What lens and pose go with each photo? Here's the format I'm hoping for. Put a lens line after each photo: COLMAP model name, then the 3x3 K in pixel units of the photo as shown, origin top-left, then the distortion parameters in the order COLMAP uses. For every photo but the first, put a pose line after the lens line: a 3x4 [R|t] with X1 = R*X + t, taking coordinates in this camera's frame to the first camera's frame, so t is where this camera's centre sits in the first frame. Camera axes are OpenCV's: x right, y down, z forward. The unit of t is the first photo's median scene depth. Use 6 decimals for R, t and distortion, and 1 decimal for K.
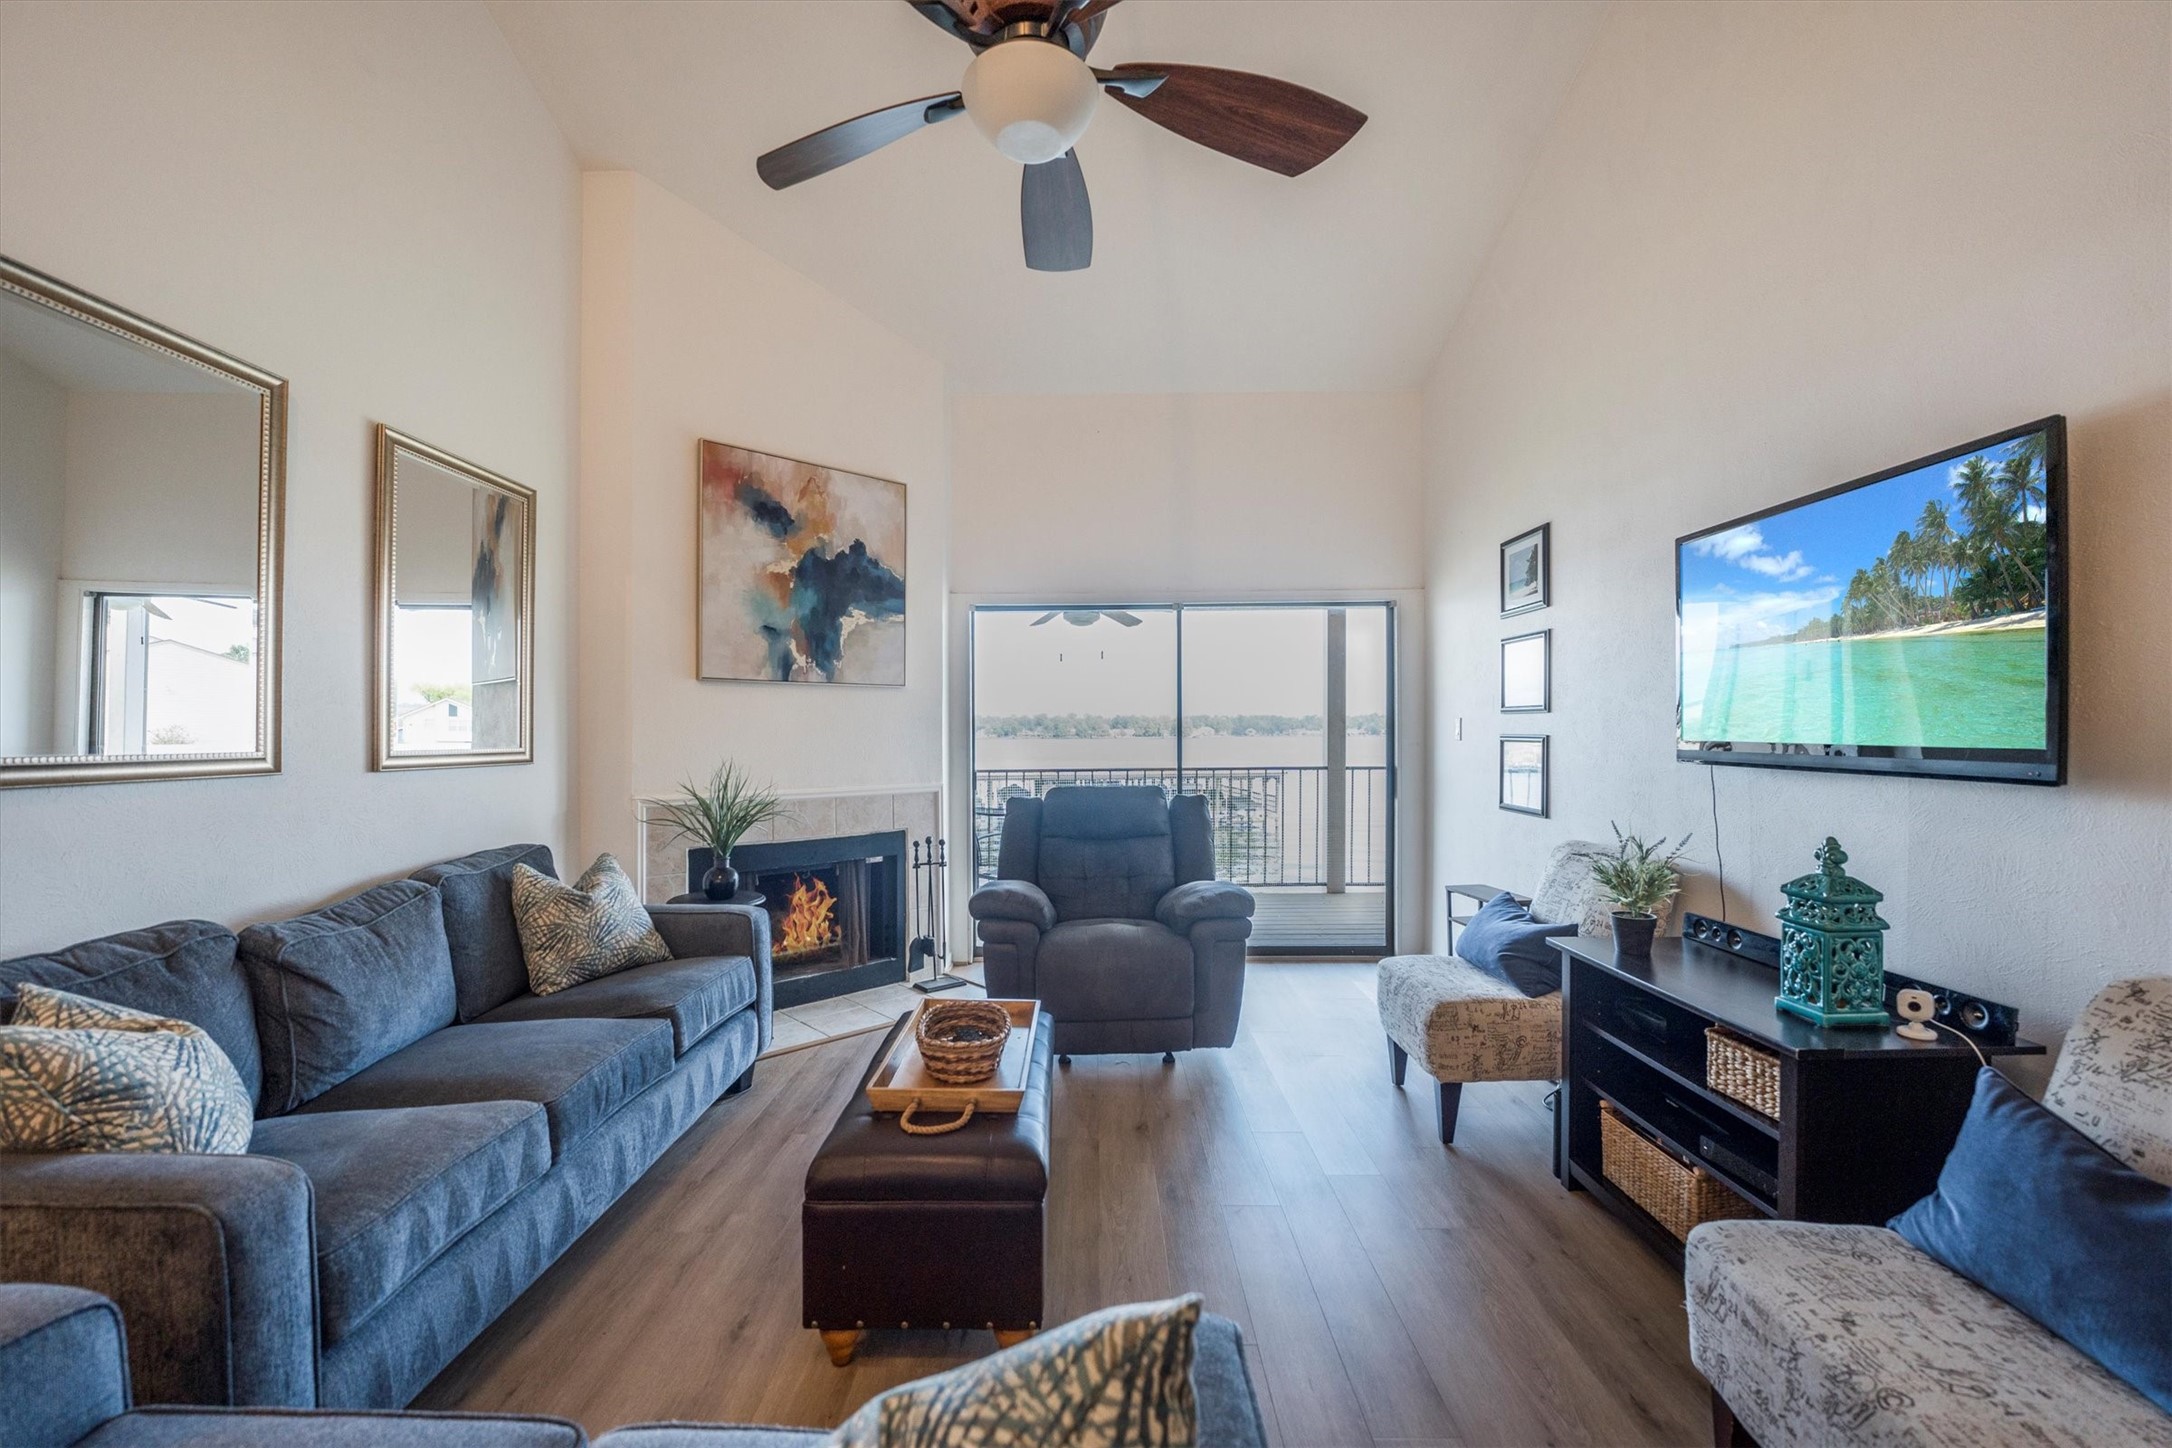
lens RADIAL K [[888.9, 0, 1064.3], [0, 888.9, 735.6], [0, 0, 1]] dist [-0.036964, 0.004775]
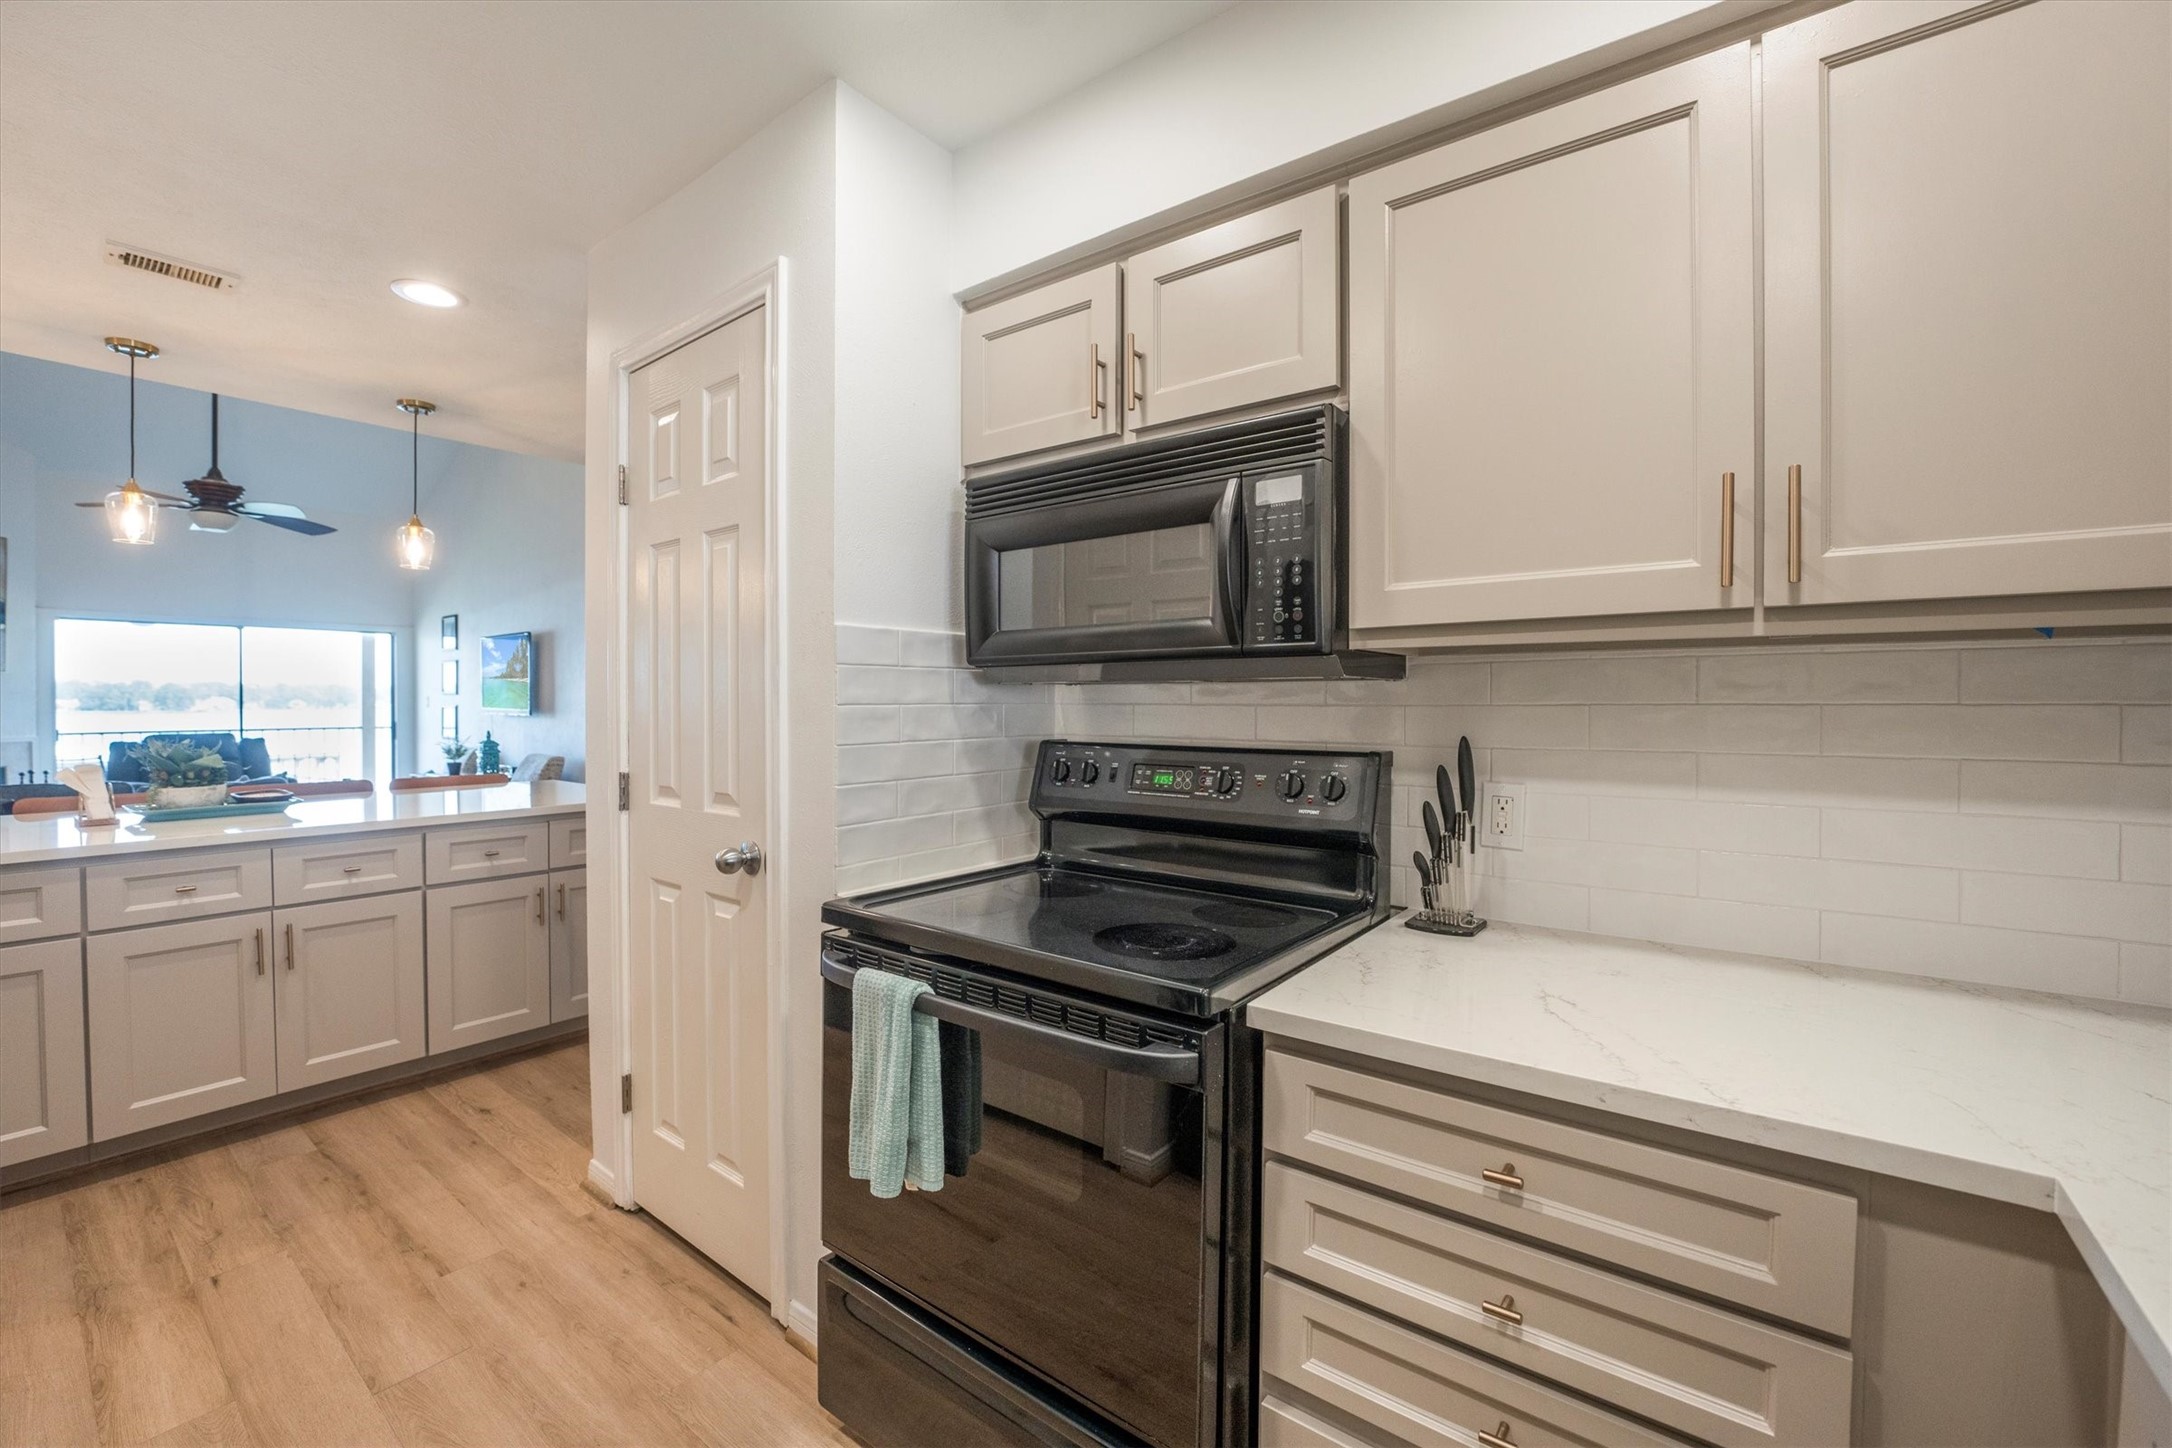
lens RADIAL K [[888.9, 0, 1106.9], [0, 888.9, 717.3], [0, 0, 1]] dist [-0.036964, 0.004775]
pose [[0.573010, -0.005604, 0.819529, -0.321901], [-0.001155, 0.999970, 0.007645, 0.010748], [-0.819547, -0.005328, 0.572987, -1.542468]]
